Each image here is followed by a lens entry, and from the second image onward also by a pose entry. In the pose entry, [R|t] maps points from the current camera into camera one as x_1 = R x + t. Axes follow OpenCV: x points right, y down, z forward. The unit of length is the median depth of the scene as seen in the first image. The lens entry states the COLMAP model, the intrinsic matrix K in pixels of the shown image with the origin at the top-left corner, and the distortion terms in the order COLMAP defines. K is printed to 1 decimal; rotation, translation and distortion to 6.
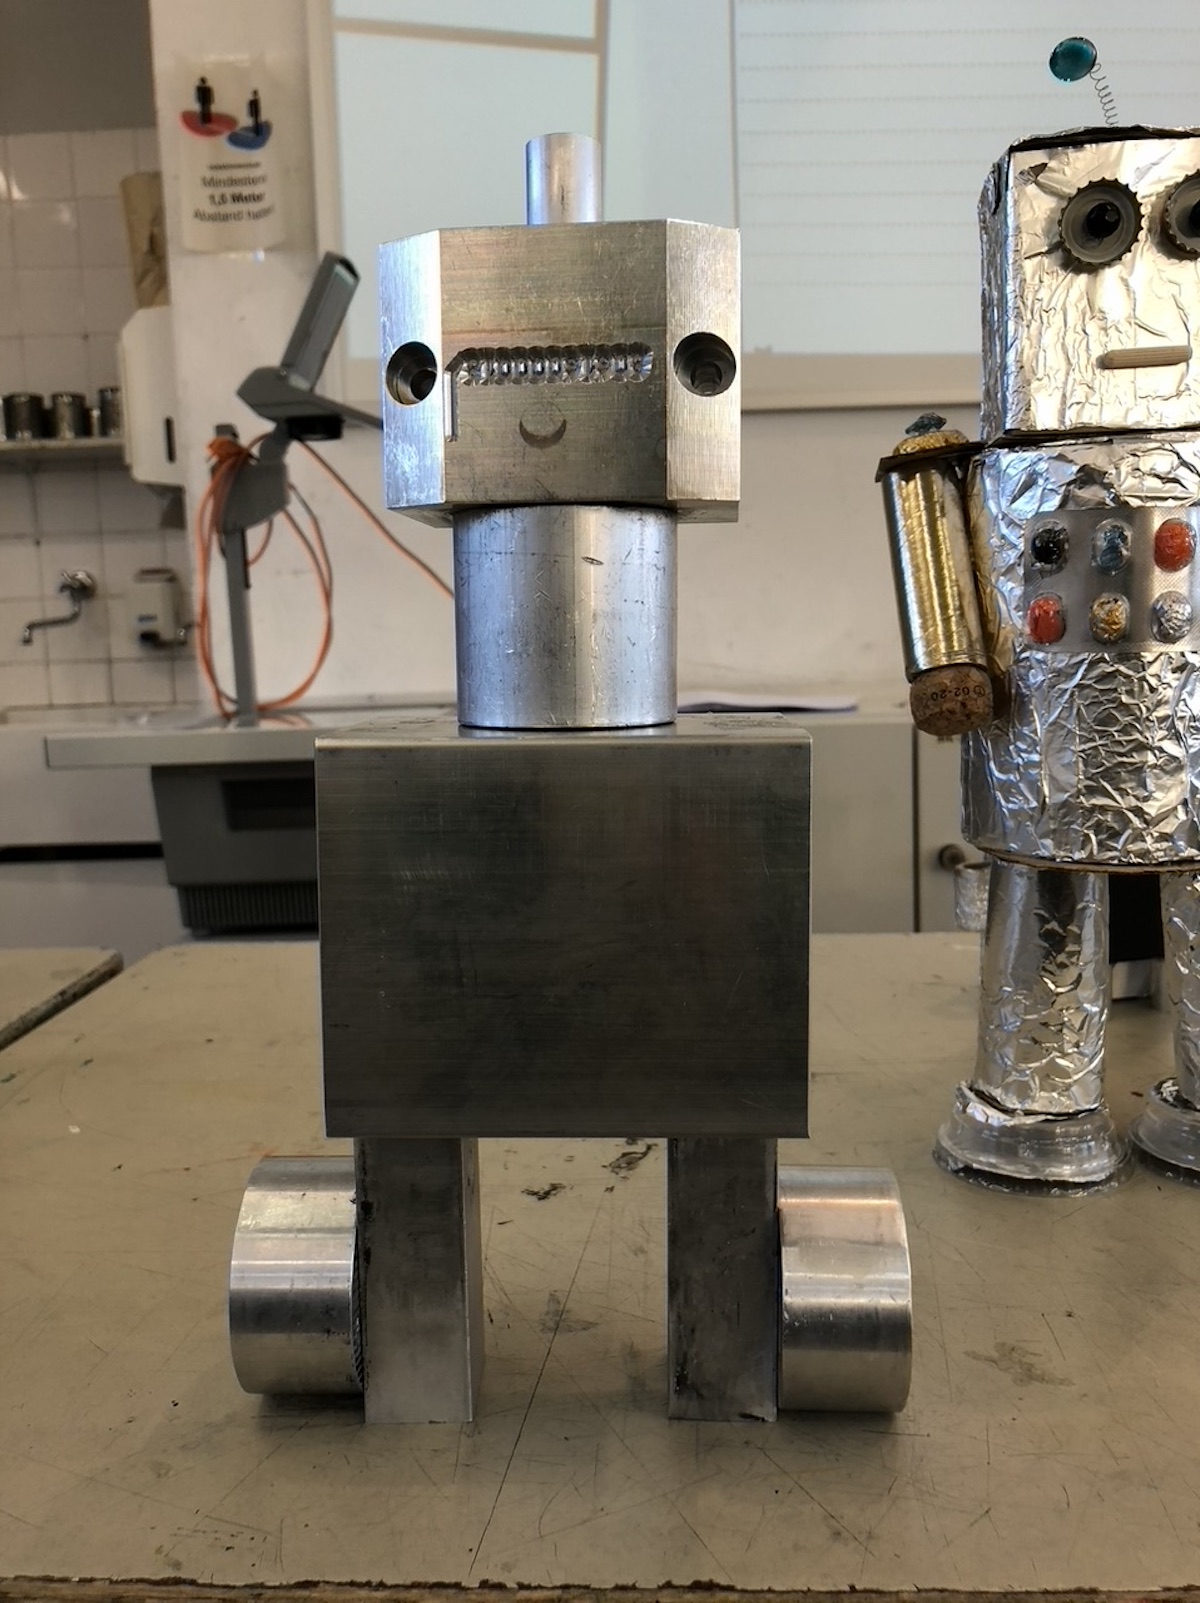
lens RADIAL K [[1323.7, 0, 601.5], [0, 1323.7, 789.0], [0, 0, 1]] dist [0.016527, -0.011121]
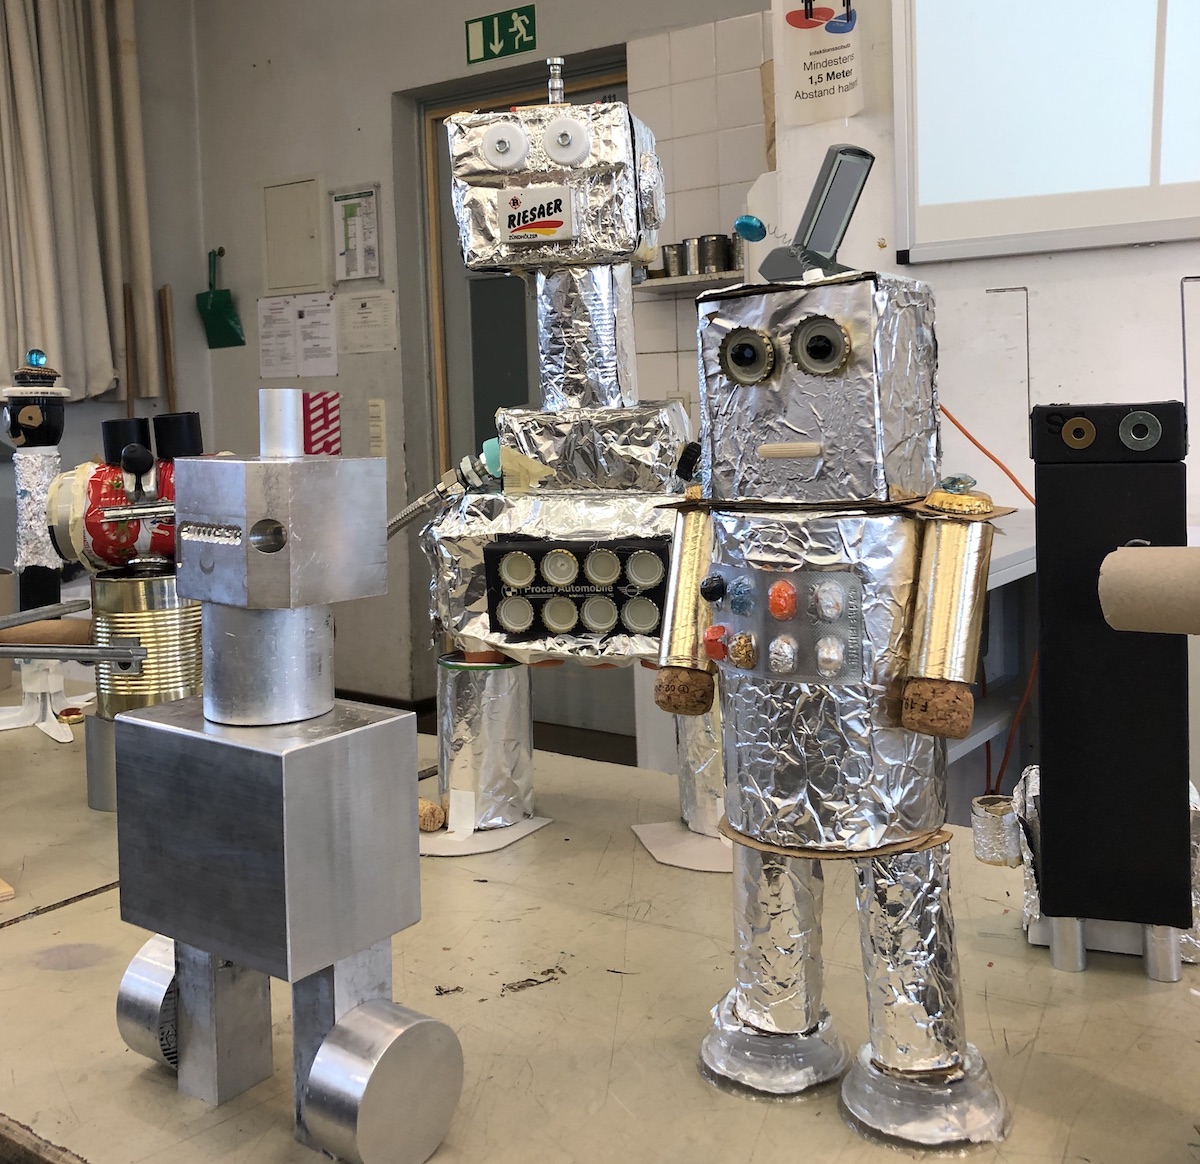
lens RADIAL K [[1326.8, 0, 615.2], [0, 1326.8, 452.8], [0, 0, 1]] dist [0.015777, 0.000000]
pose [[0.832008, 0.026042, -0.554152, 0.217479], [-0.061062, 0.997127, -0.044820, -0.055855], [0.551393, 0.071128, 0.831208, -0.038323]]
